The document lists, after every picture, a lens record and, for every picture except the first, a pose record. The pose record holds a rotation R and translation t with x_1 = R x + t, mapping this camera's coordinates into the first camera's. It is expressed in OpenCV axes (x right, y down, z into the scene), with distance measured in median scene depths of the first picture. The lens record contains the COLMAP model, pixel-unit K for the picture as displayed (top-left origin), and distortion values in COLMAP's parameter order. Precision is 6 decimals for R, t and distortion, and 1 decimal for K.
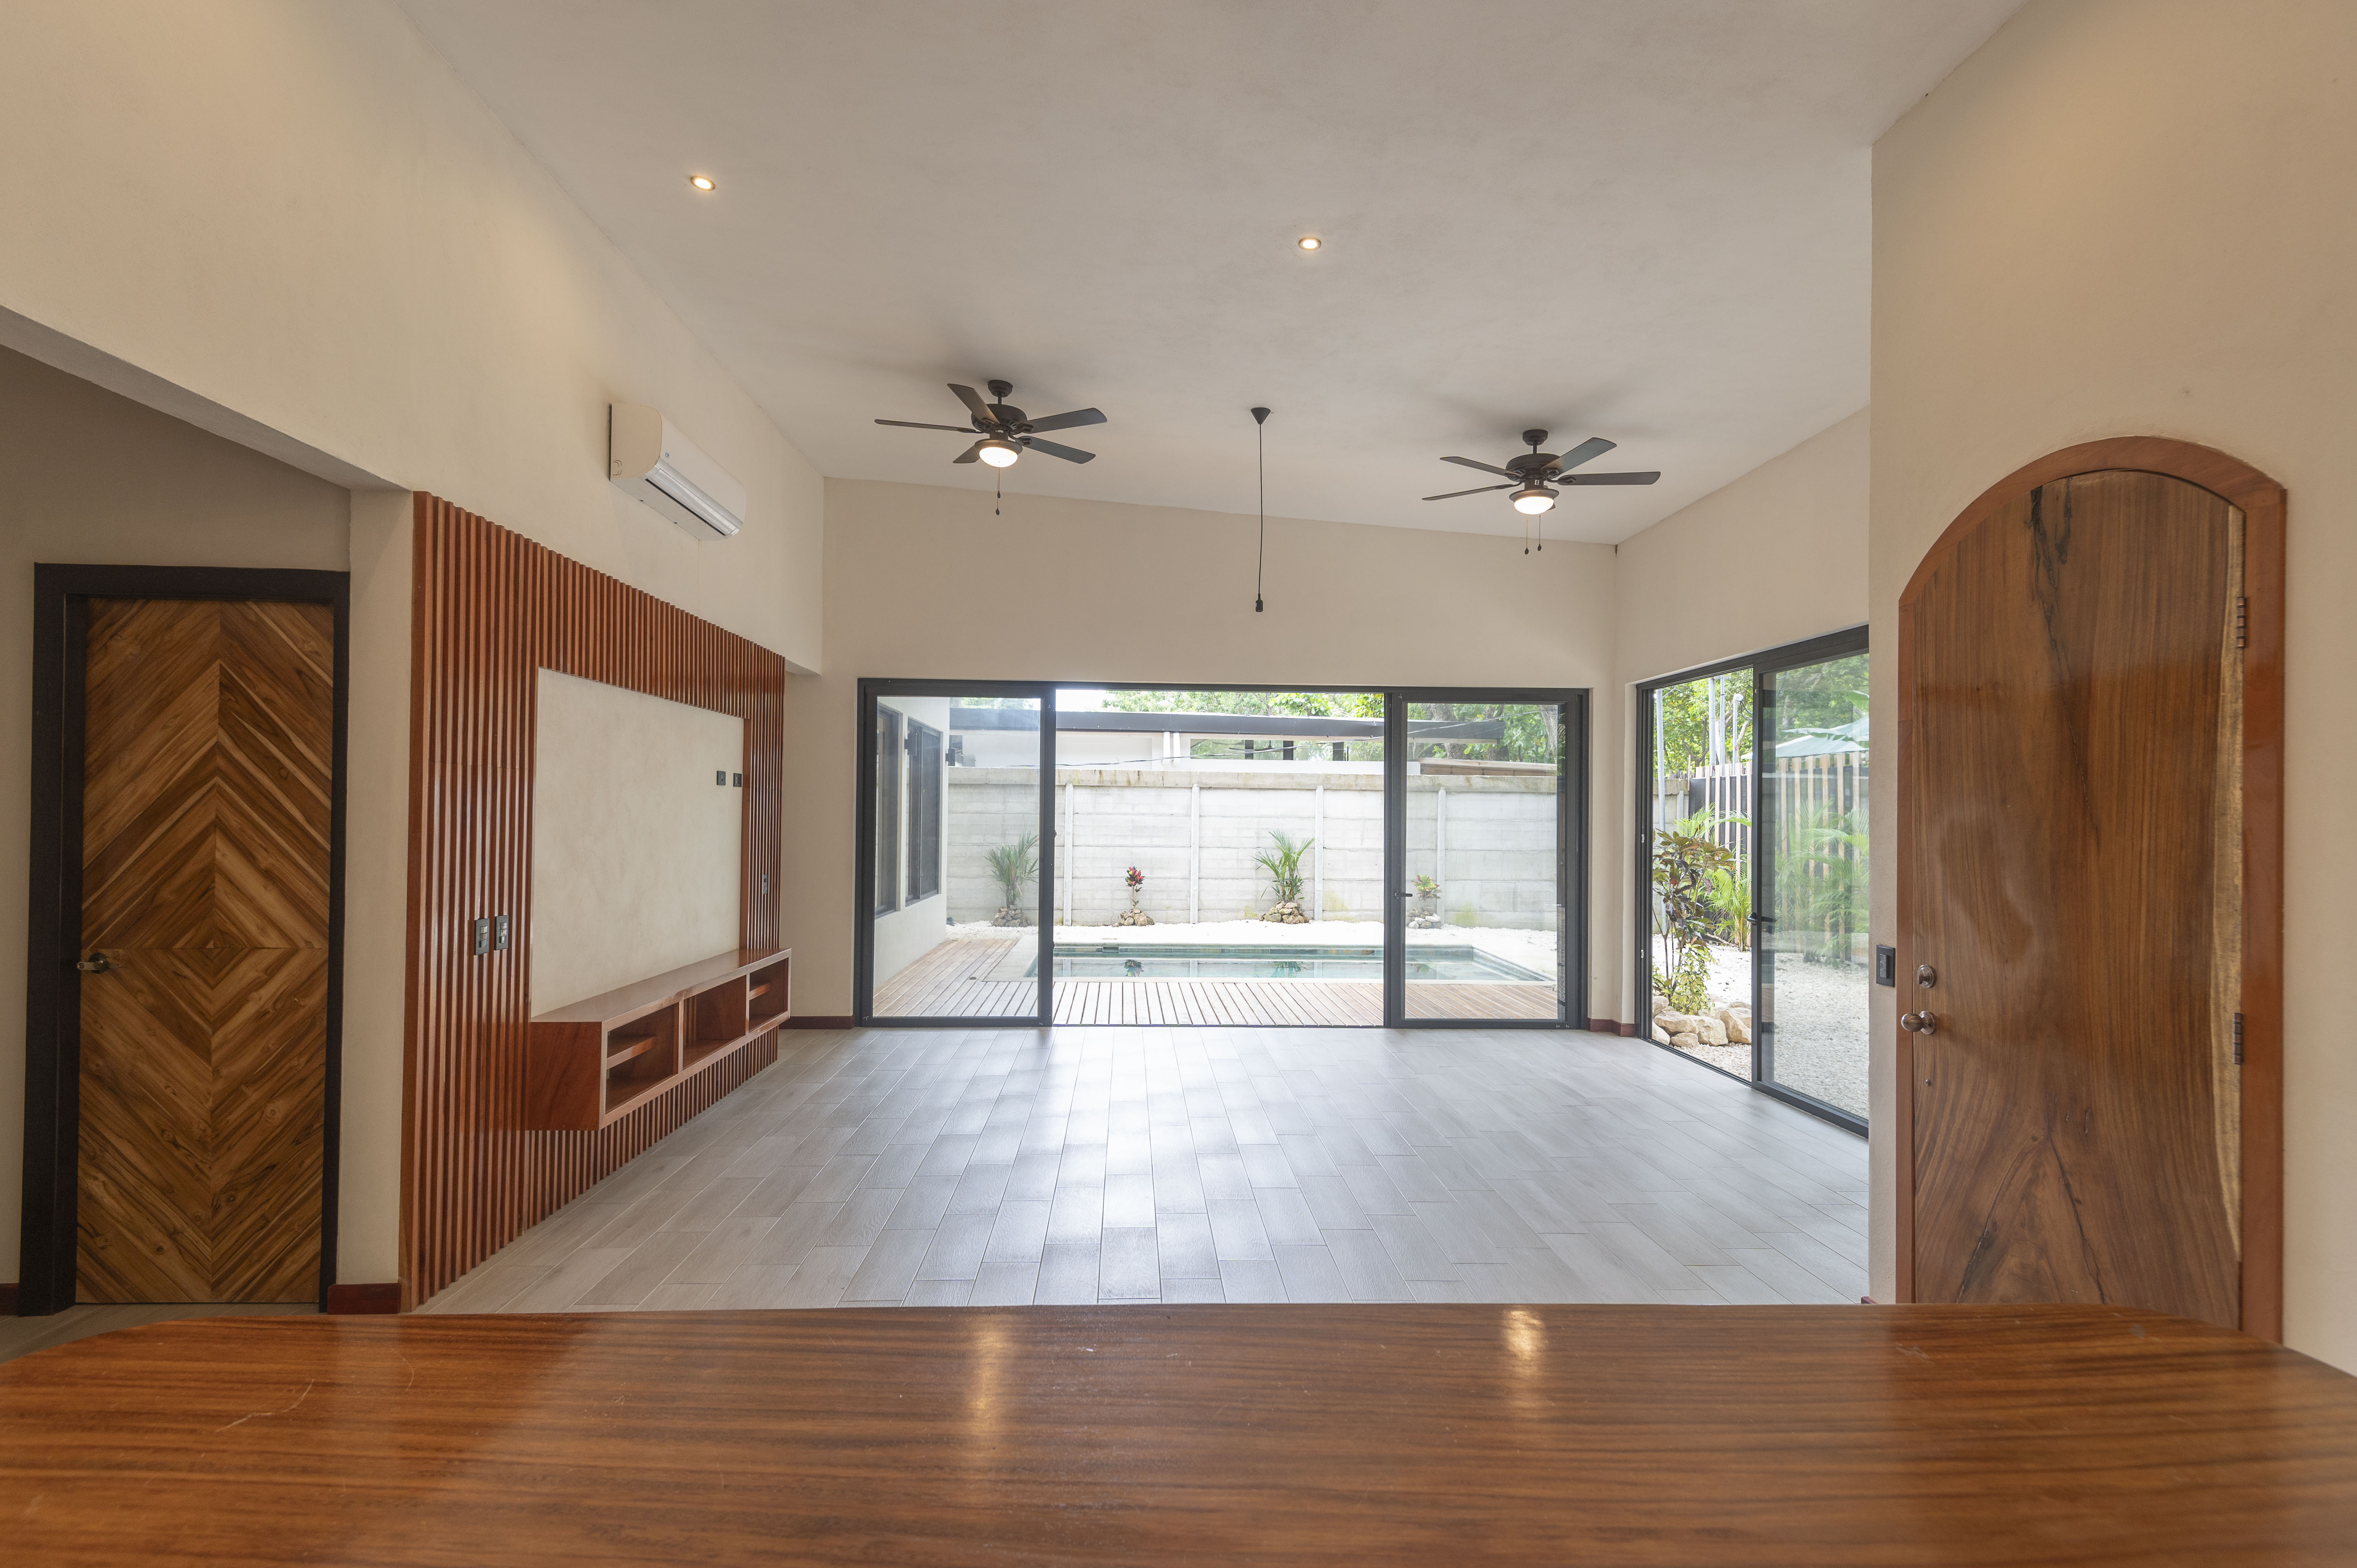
lens RADIAL K [[1121.2, 0, 1157.5], [0, 1121.2, 810.3], [0, 0, 1]] dist [0.014293, -0.008535]
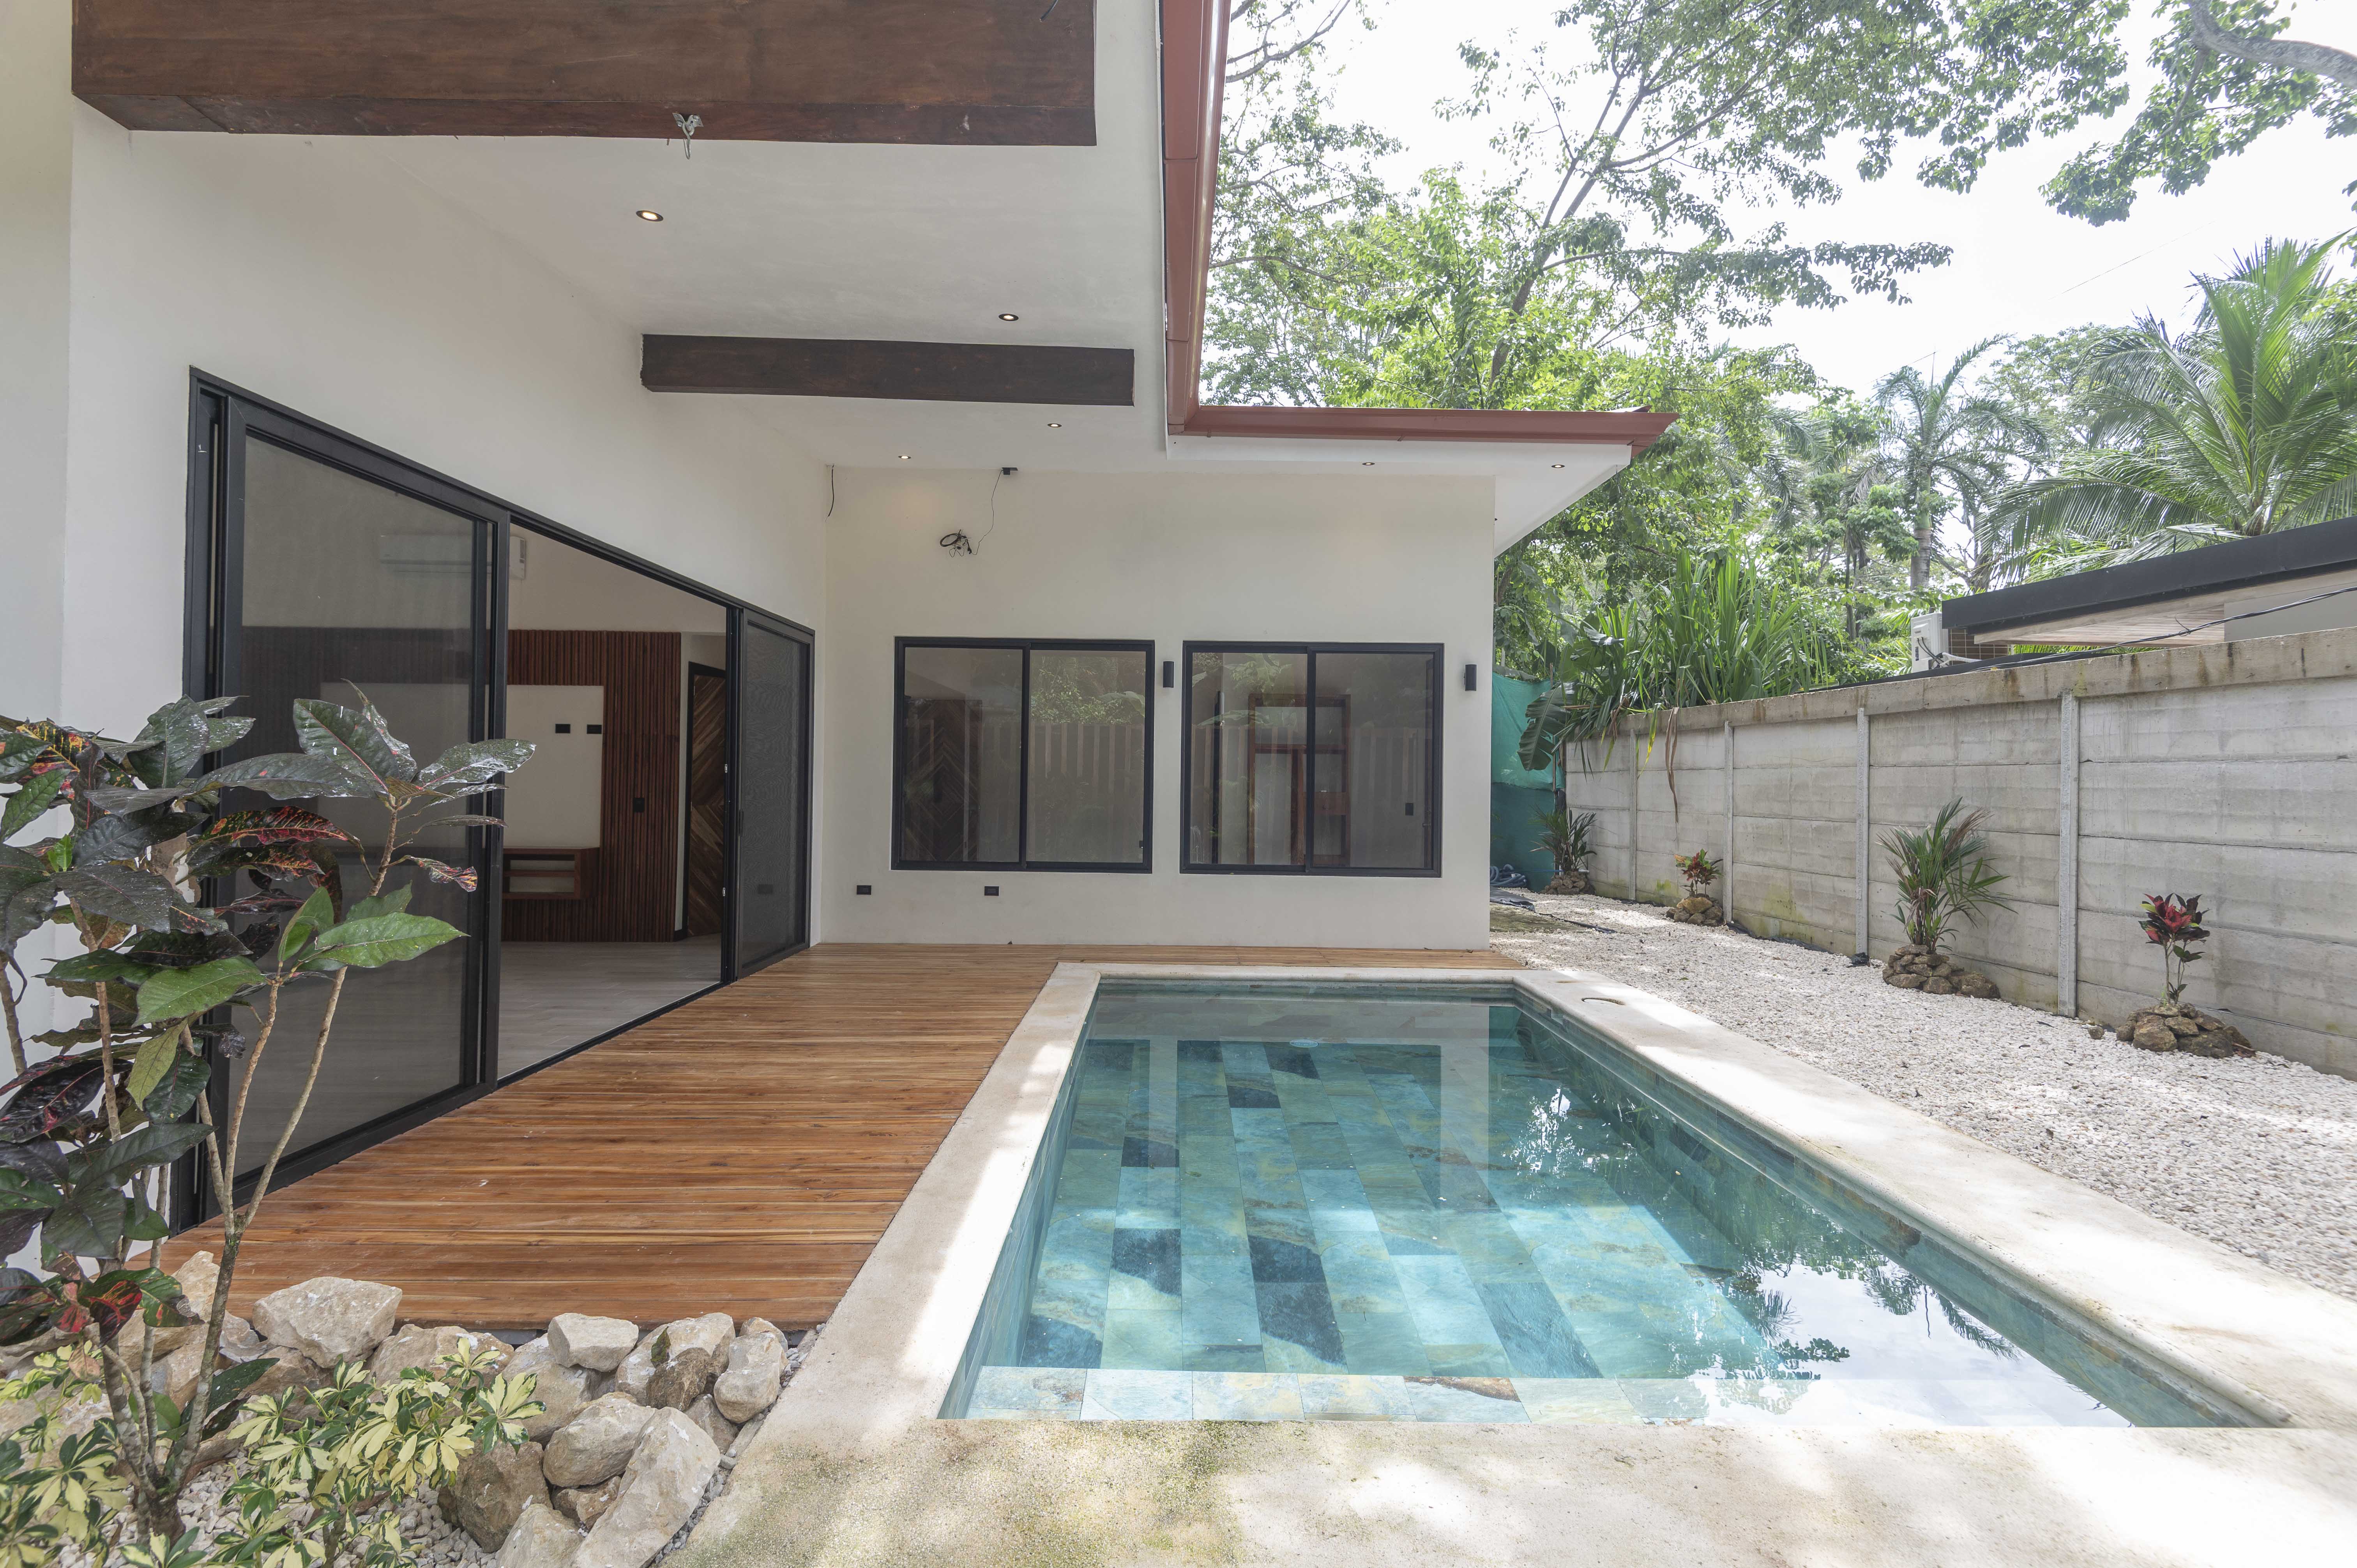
lens RADIAL K [[1045.5, 0, 1178.1], [0, 1045.5, 771.6], [0, 0, 1]] dist [0.028044, -0.013493]
pose [[-0.028265, -0.017981, -0.999439, 1.760658], [-0.006963, 0.999817, -0.017791, 0.083932], [0.999576, 0.006456, -0.028385, 3.296482]]
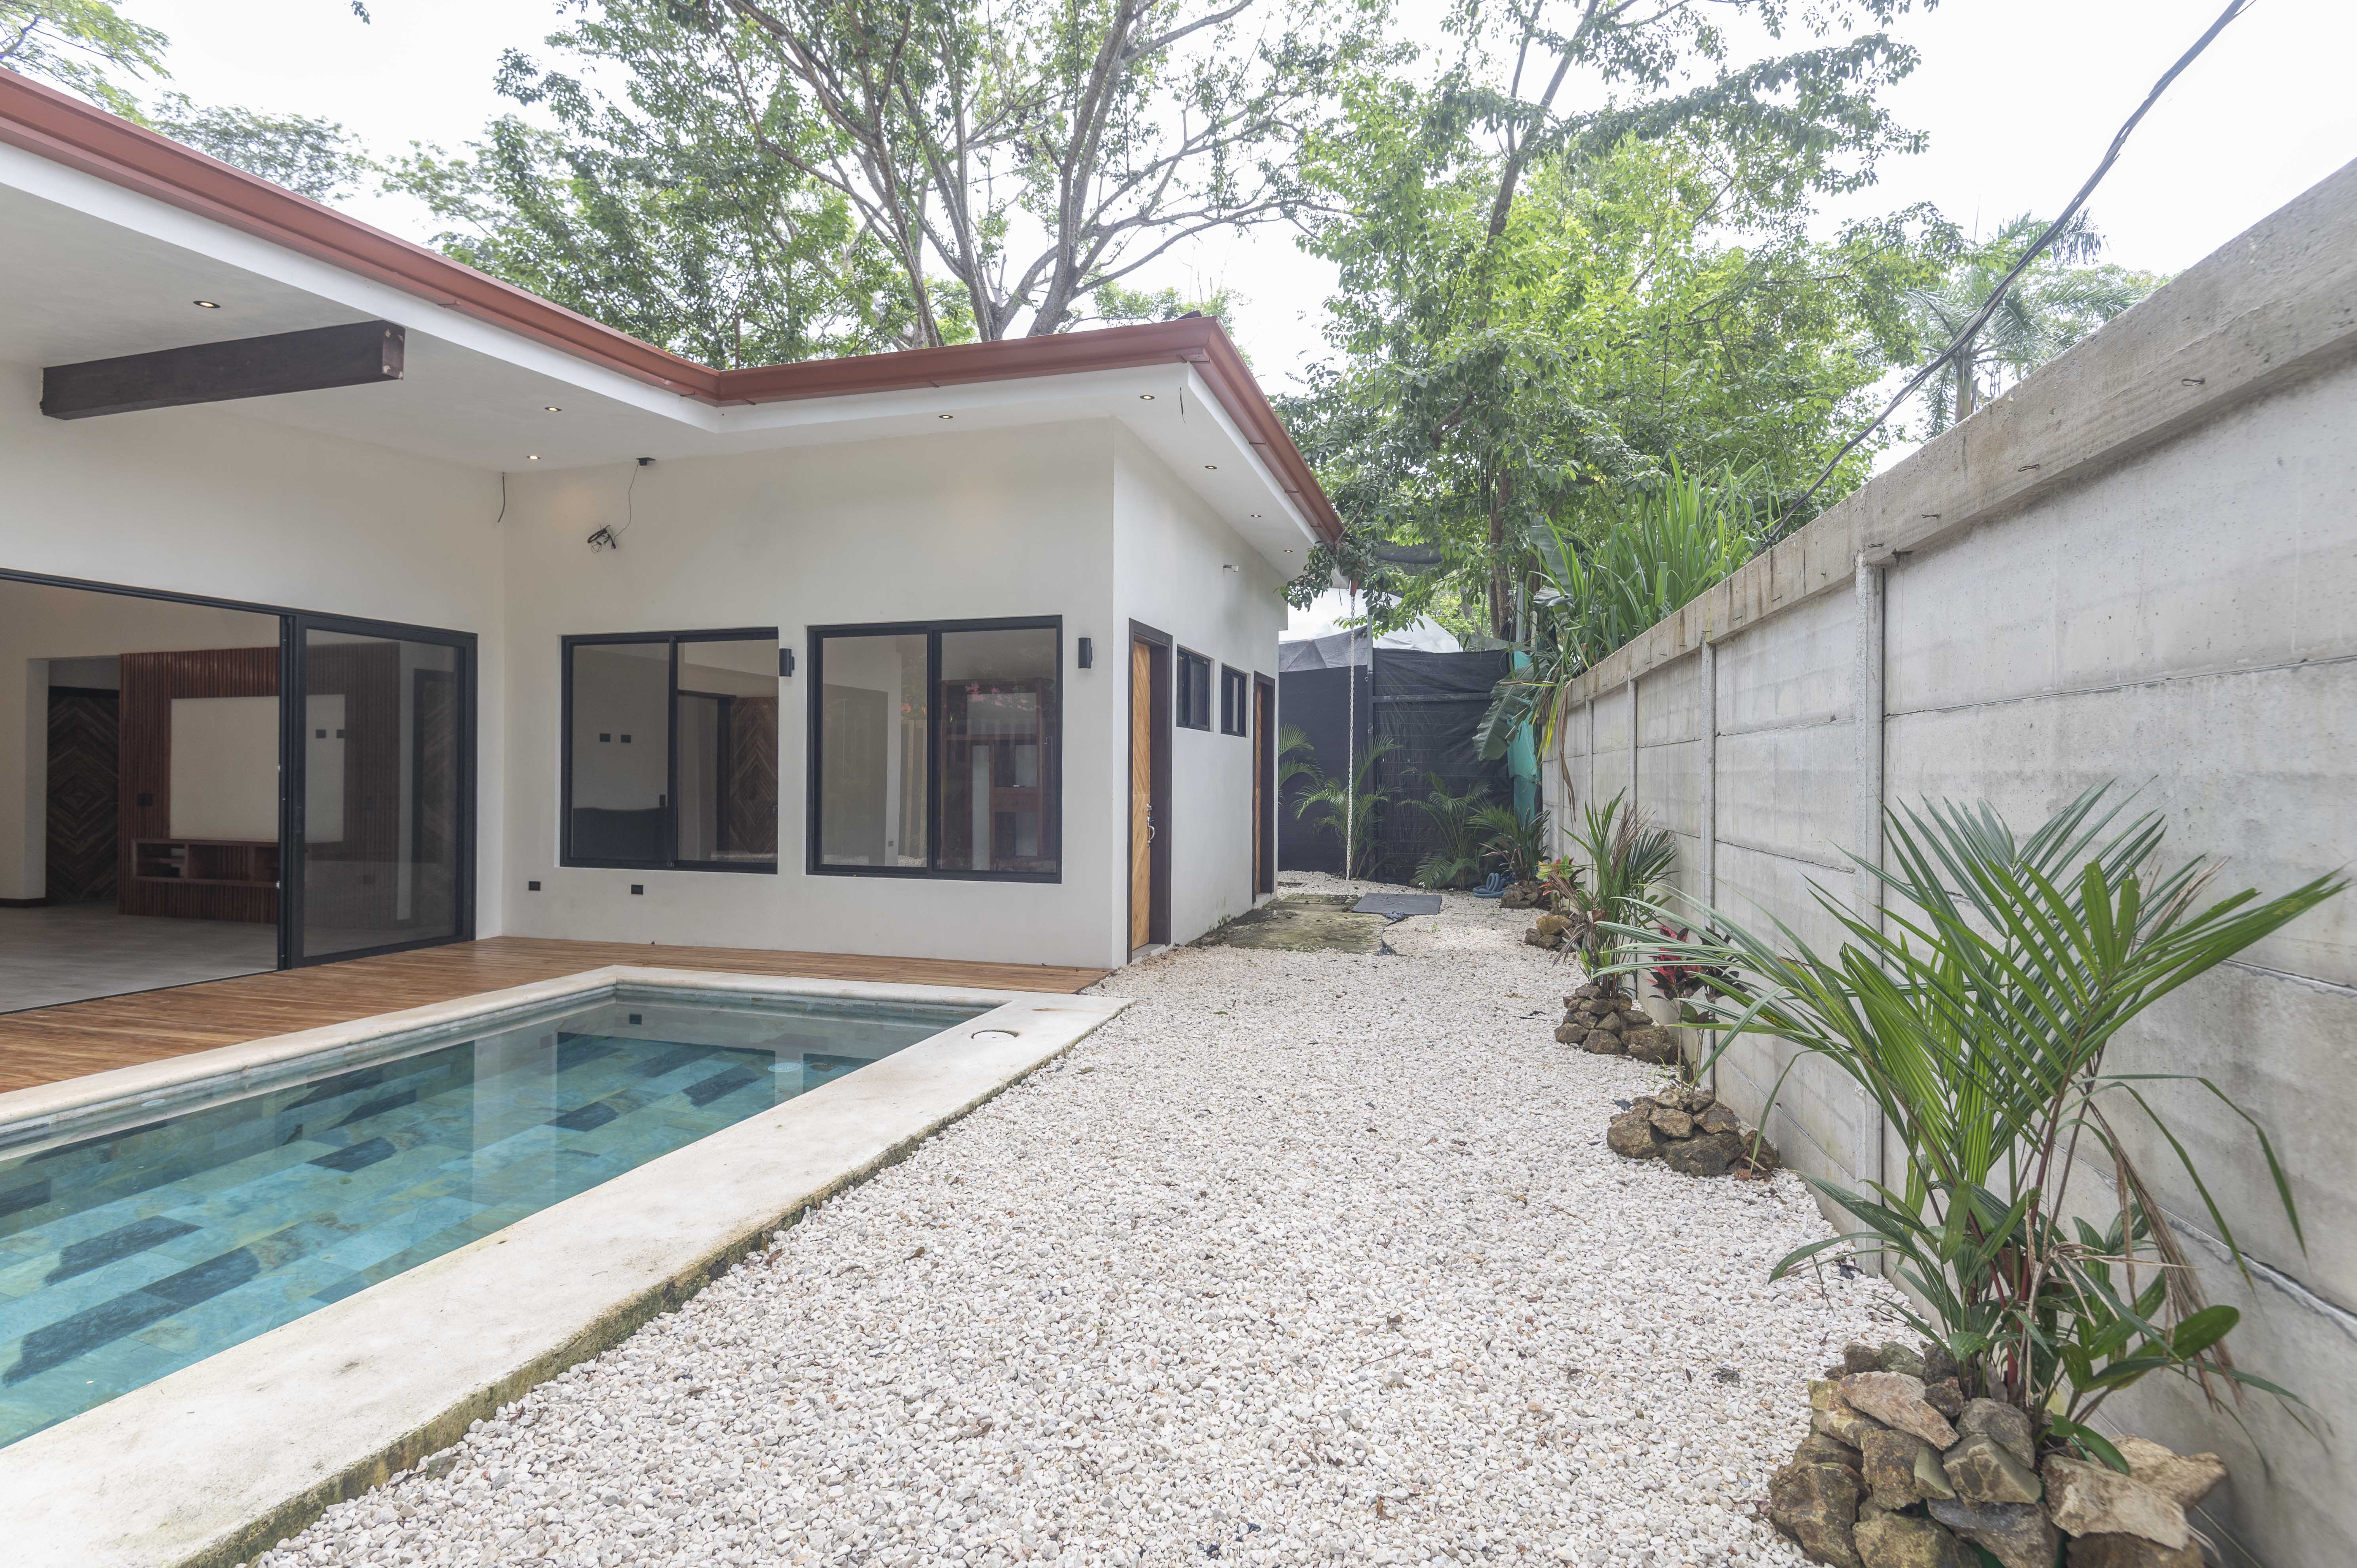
lens RADIAL K [[1067.5, 0, 1180.8], [0, 1067.5, 771.2], [0, 0, 1]] dist [0.026515, -0.014855]
pose [[-0.318477, -0.014441, -0.947821, 1.263068], [-0.000445, 0.999886, -0.015084, 0.087674], [0.947931, -0.004382, -0.318447, 4.798536]]
